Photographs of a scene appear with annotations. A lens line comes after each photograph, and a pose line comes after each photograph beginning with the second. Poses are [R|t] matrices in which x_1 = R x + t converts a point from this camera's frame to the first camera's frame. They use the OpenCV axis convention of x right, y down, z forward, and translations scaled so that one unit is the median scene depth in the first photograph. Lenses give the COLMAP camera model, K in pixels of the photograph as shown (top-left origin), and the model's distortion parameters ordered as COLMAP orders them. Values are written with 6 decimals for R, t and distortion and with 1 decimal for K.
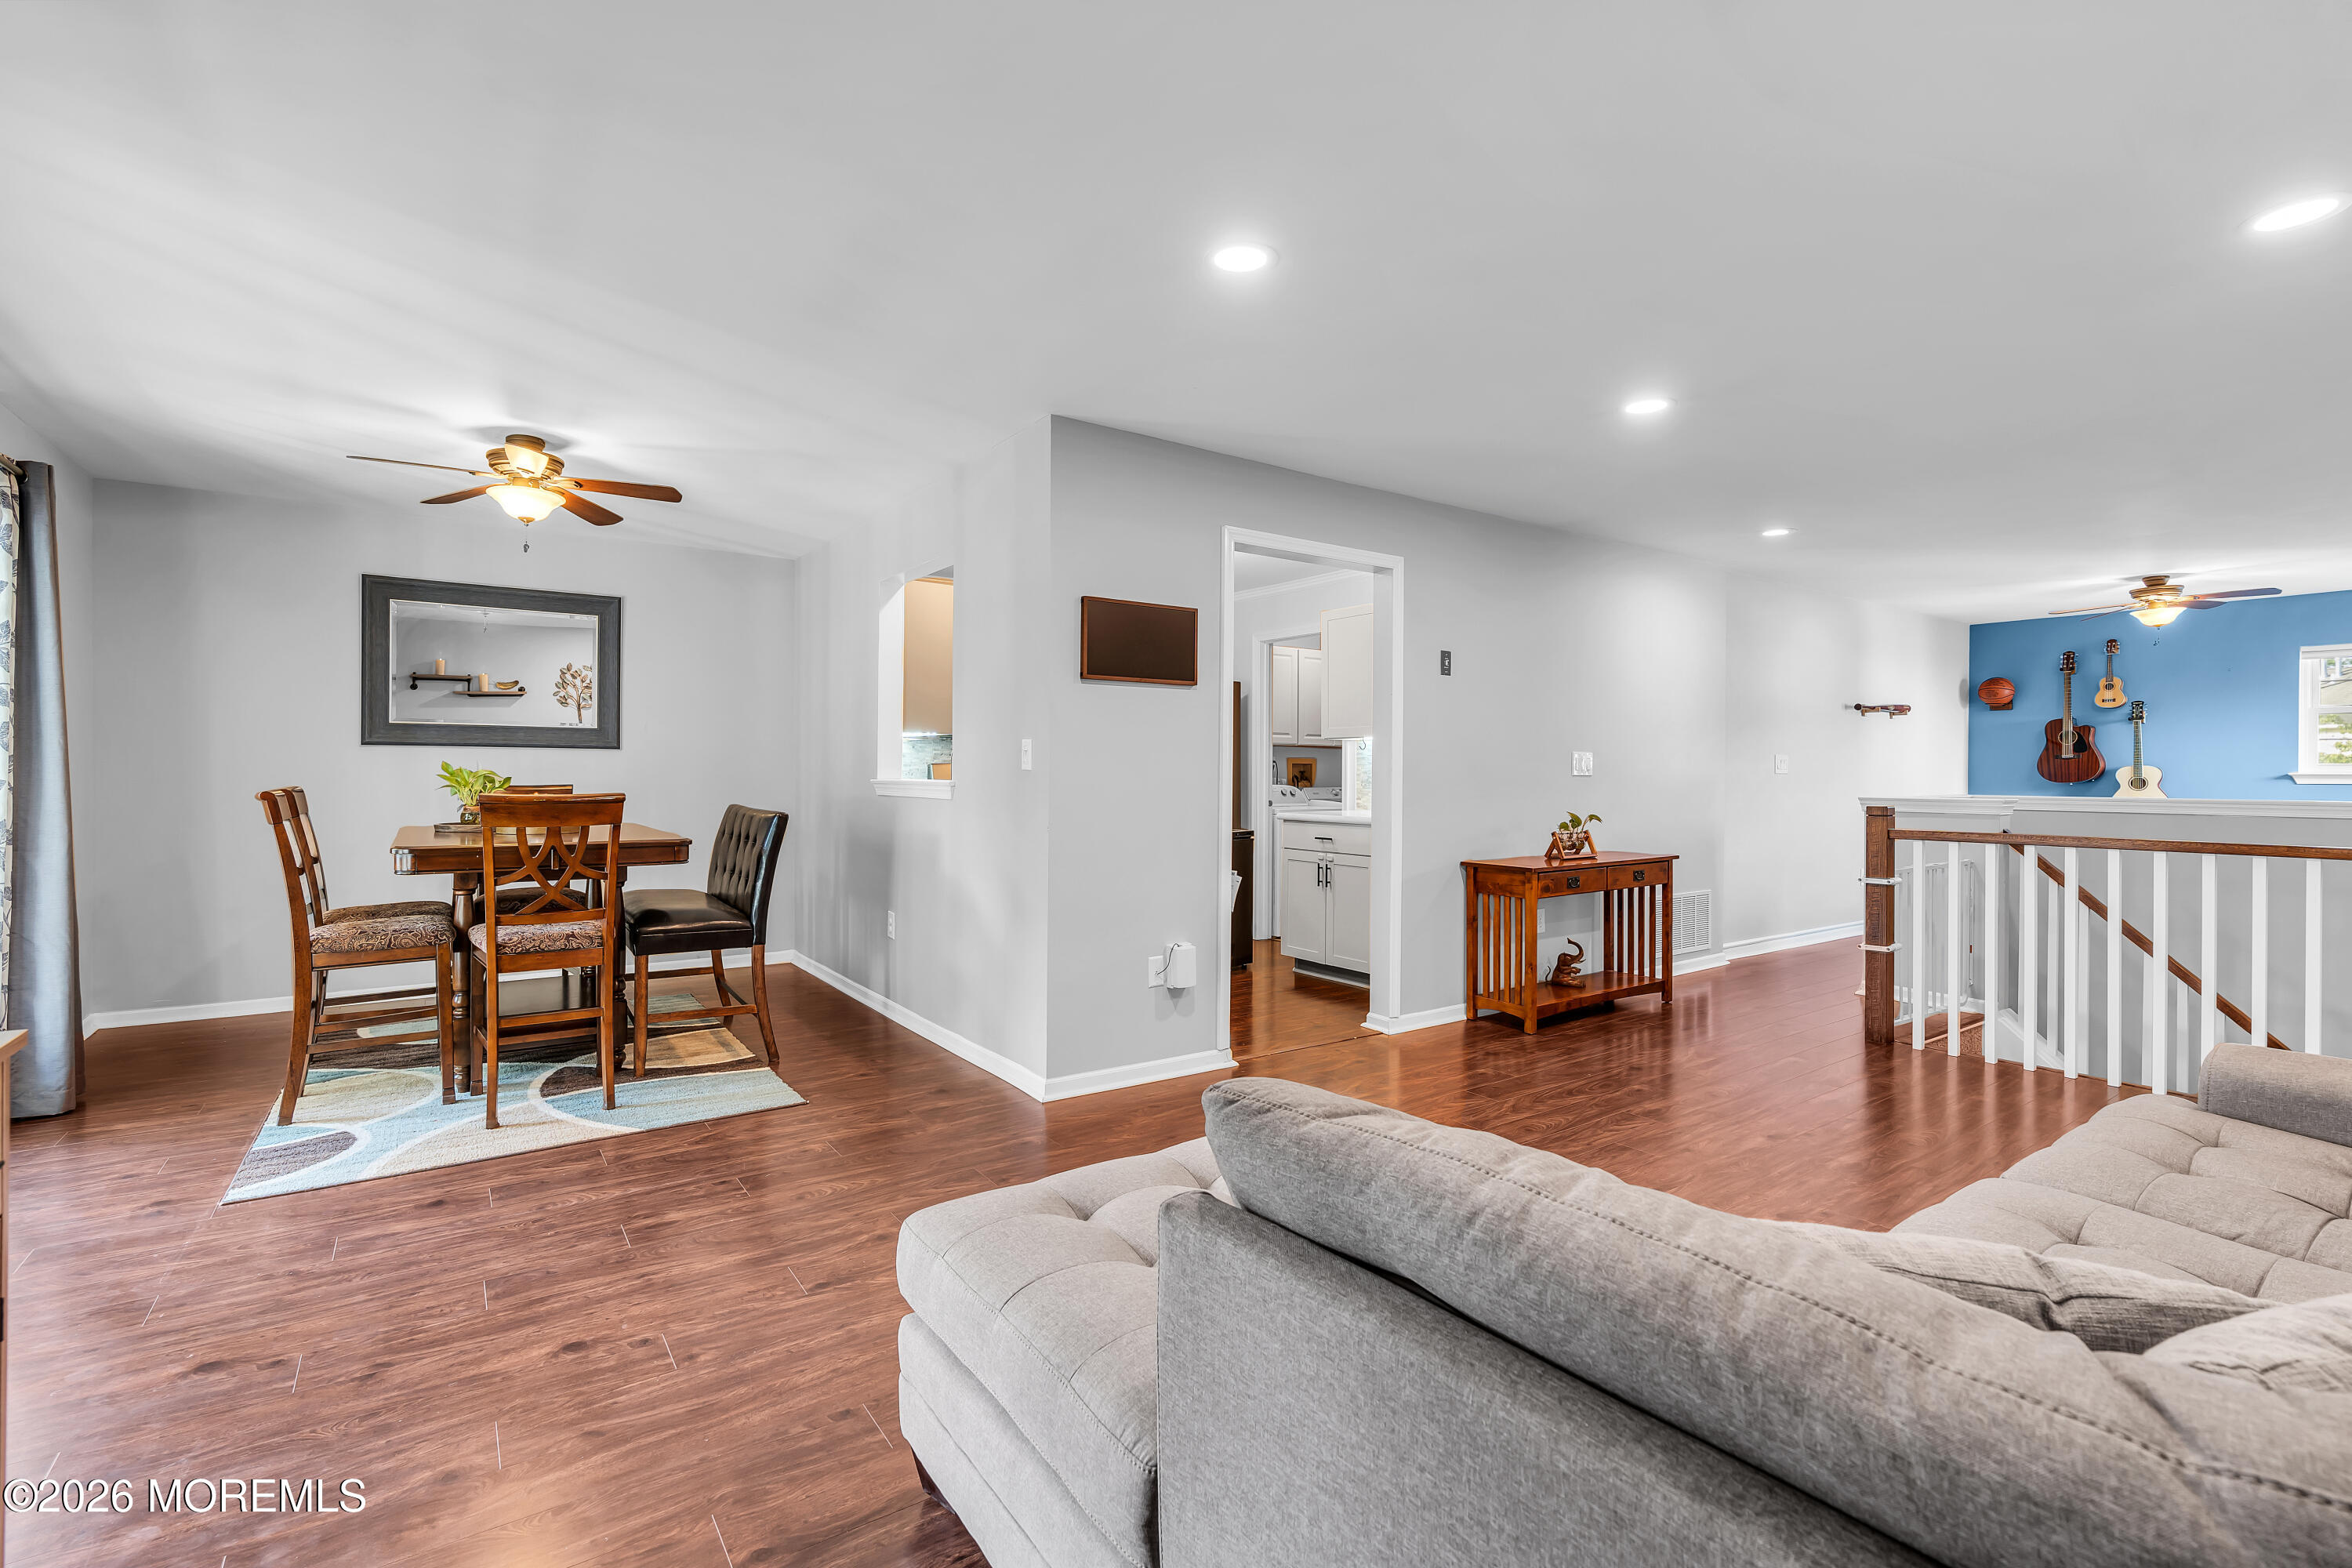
lens RADIAL K [[1057.4, 0, 1169.2], [0, 1057.4, 769.6], [0, 0, 1]] dist [-0.005702, 0.000401]
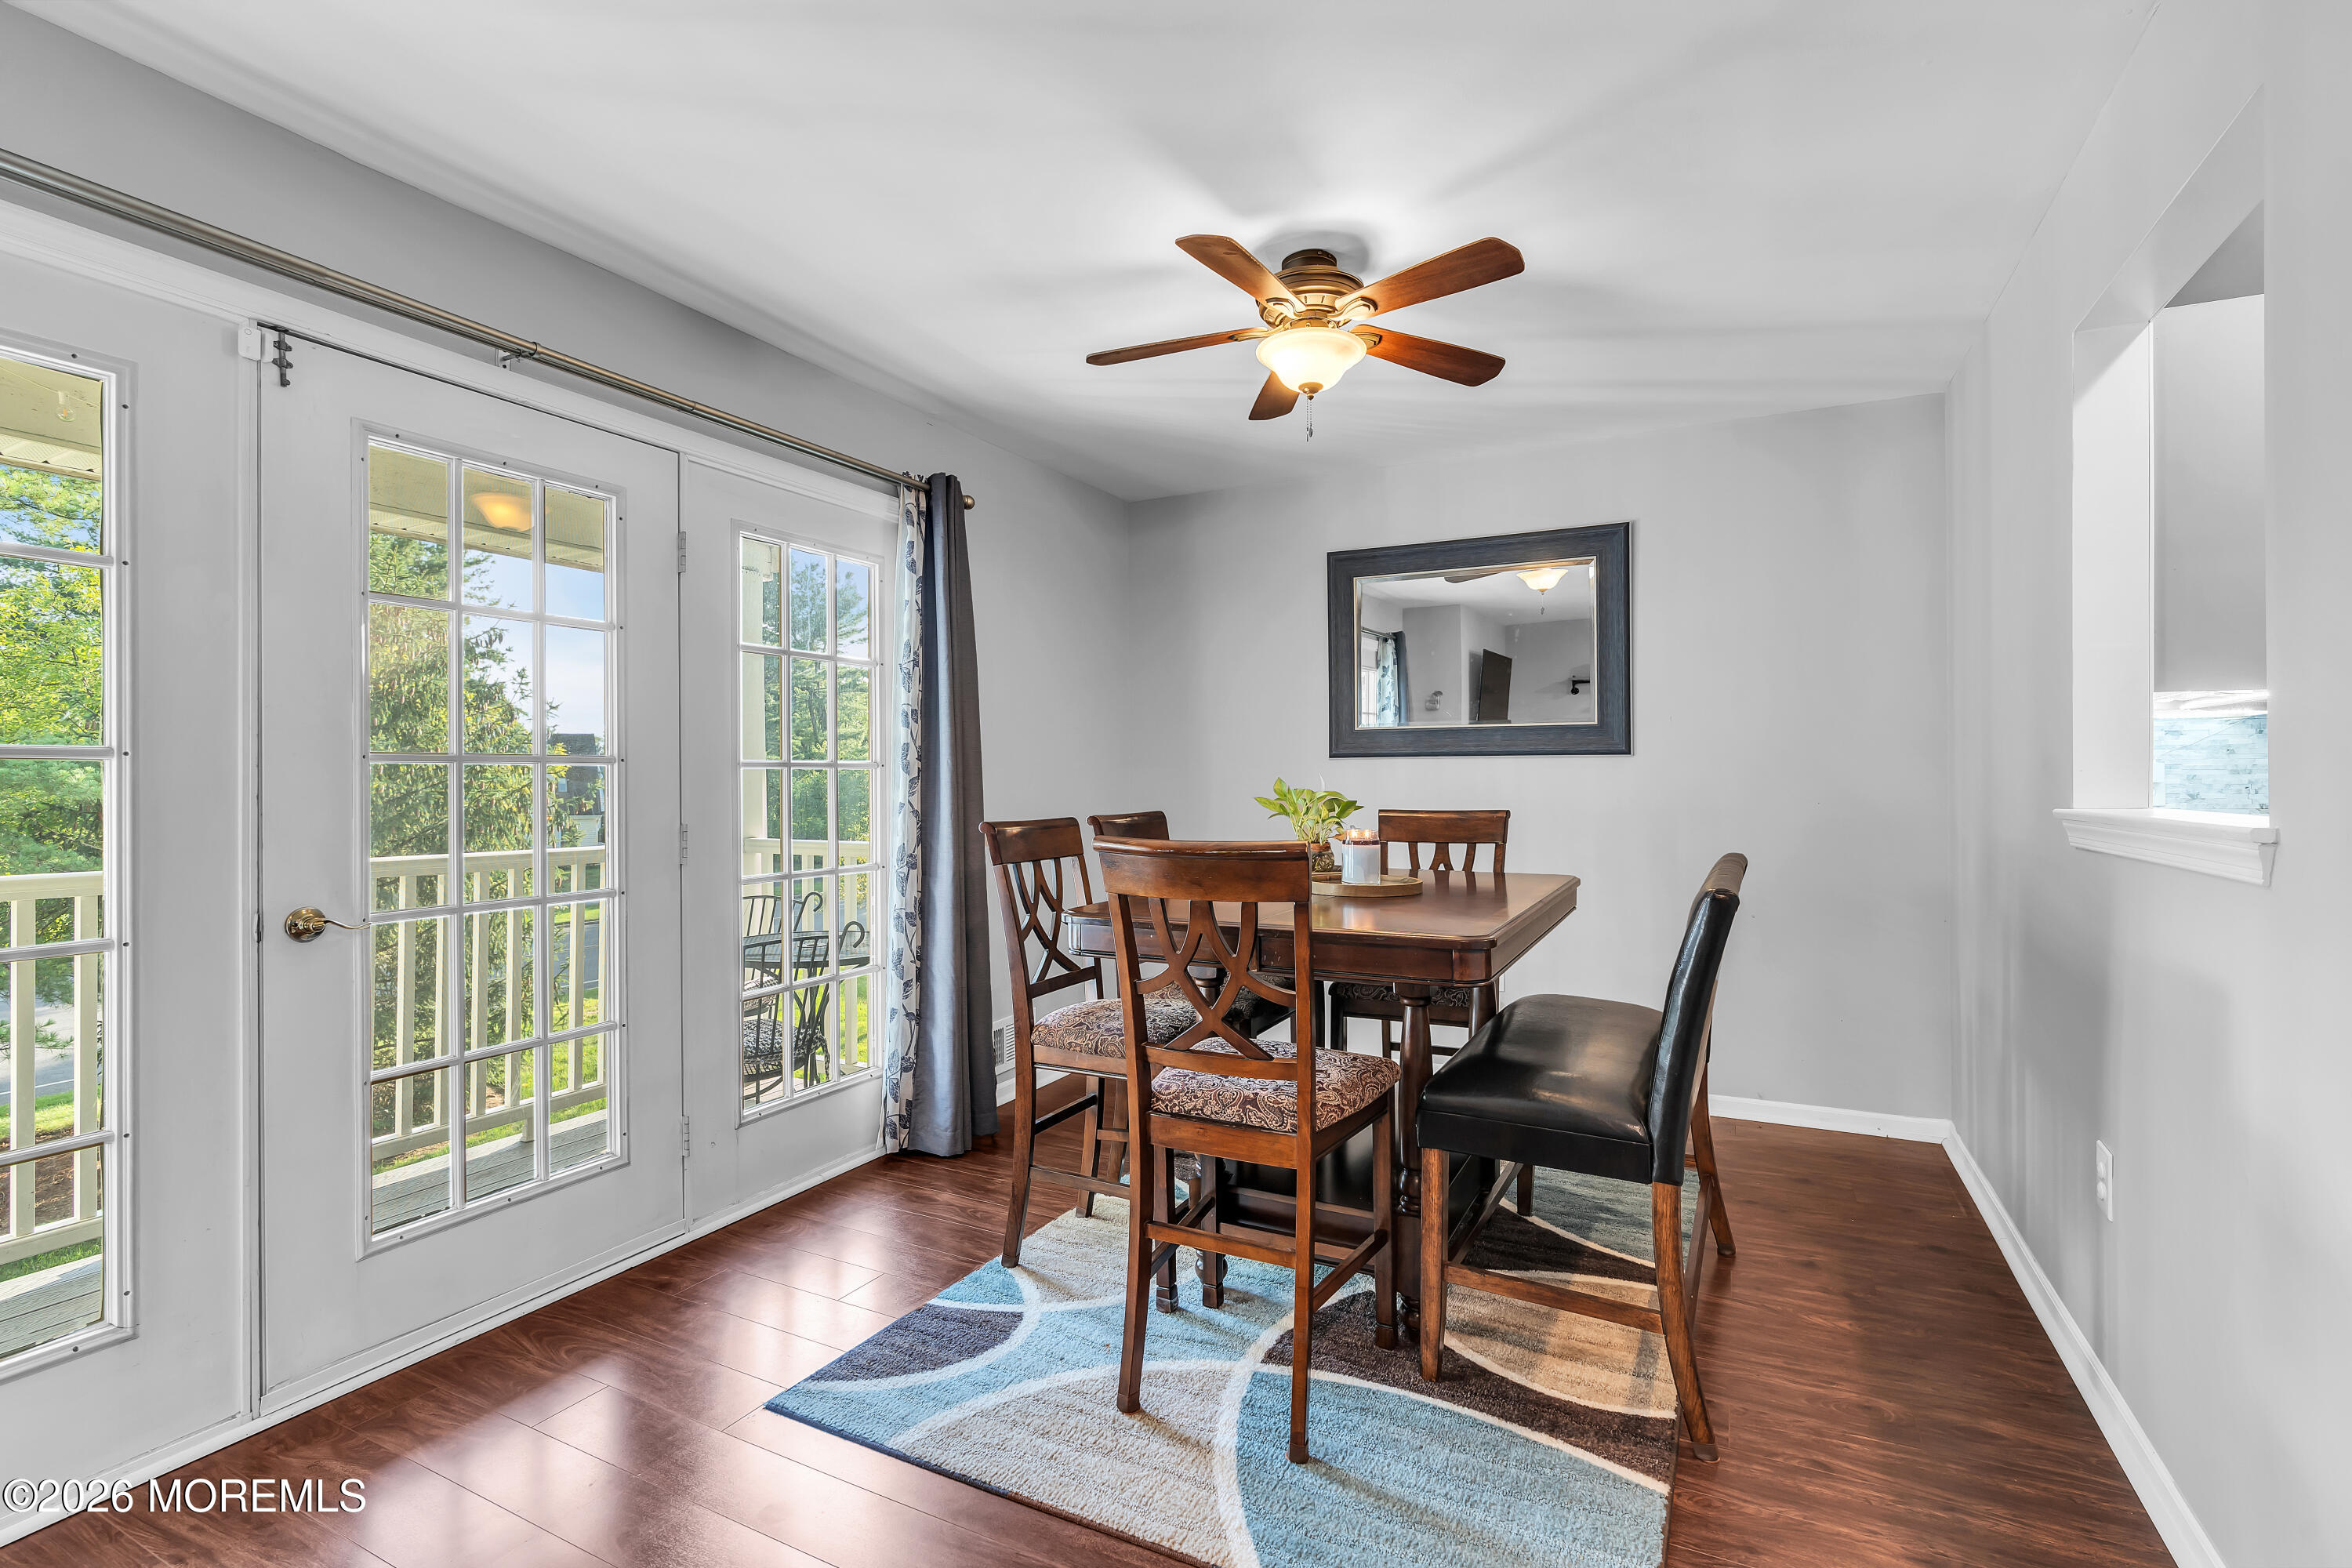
lens RADIAL K [[1089.3, 0, 1168.6], [0, 1089.3, 775.8], [0, 0, 1]] dist [-0.007304, -0.000083]
pose [[0.463096, -0.010998, -0.886240, -0.086605], [0.008124, 0.999934, -0.008163, -0.004280], [0.886271, -0.003420, 0.463154, 0.668946]]
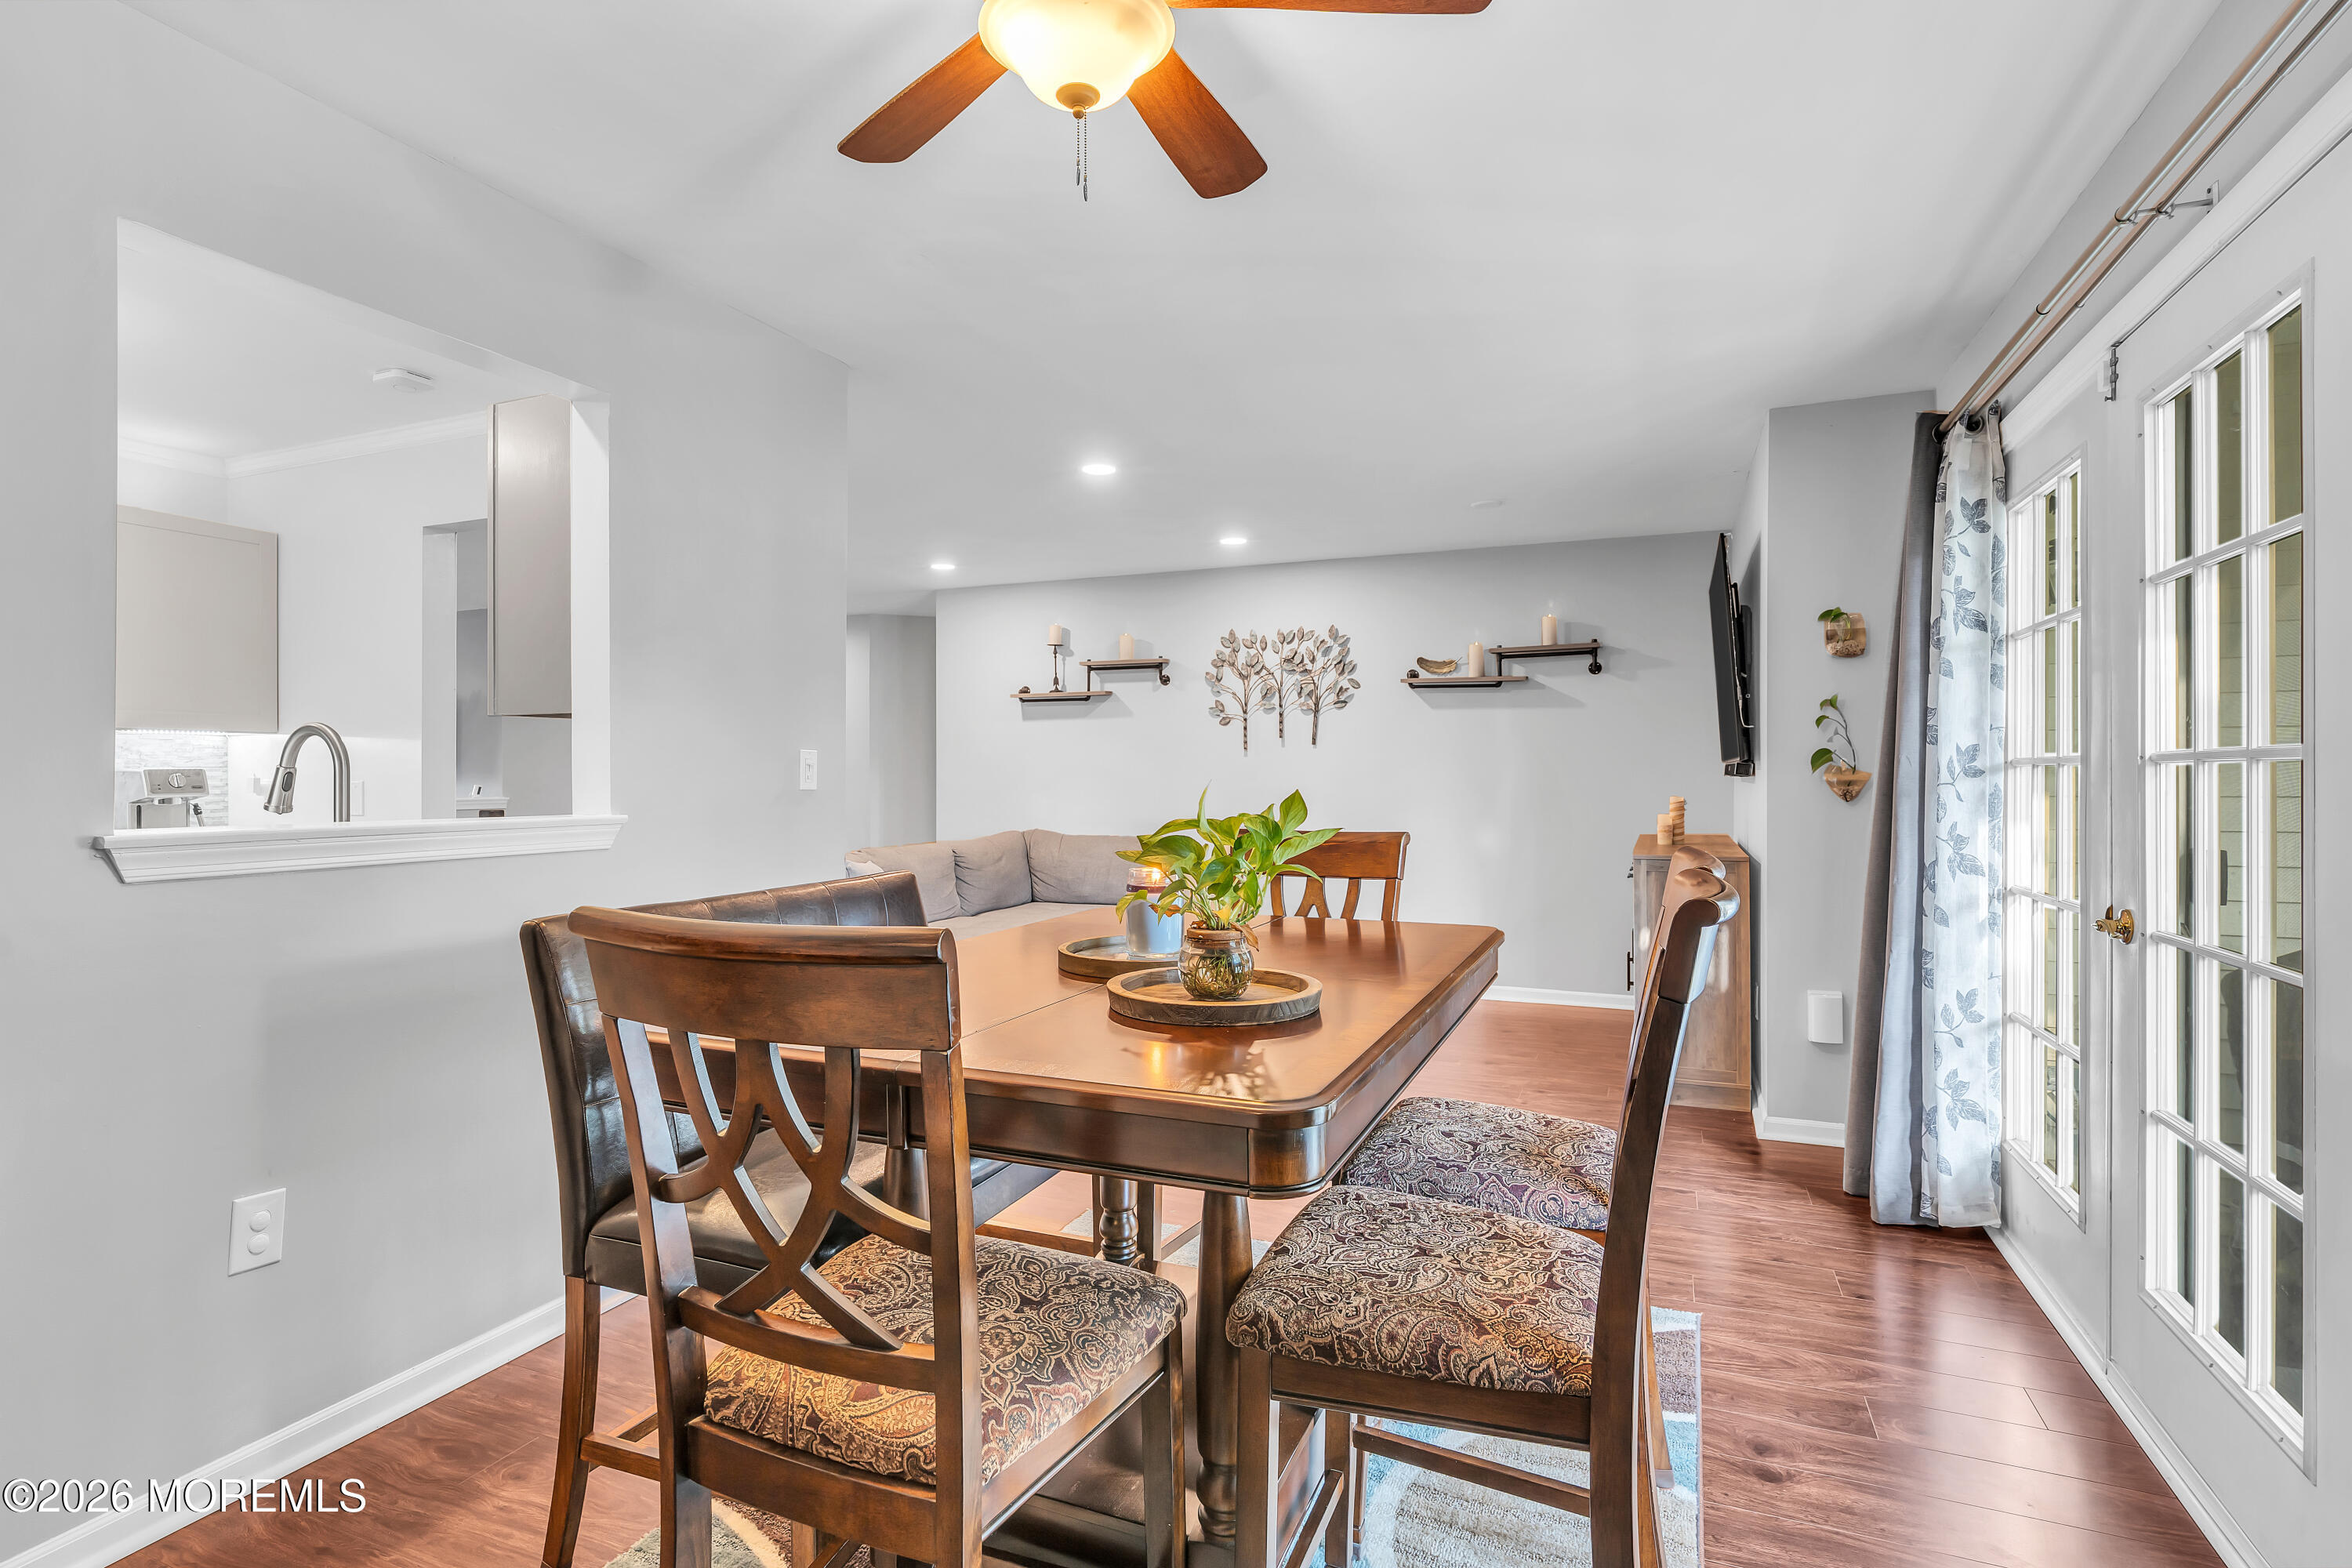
lens RADIAL K [[1151.3, 0, 1173.2], [0, 1151.3, 776.6], [0, 0, 1]] dist [-0.006658, 0.000030]
pose [[-0.533130, -0.004501, 0.846021, -1.011466], [-0.002088, 0.999990, 0.004004, -0.013591], [-0.846031, 0.000368, -0.533134, 1.255547]]
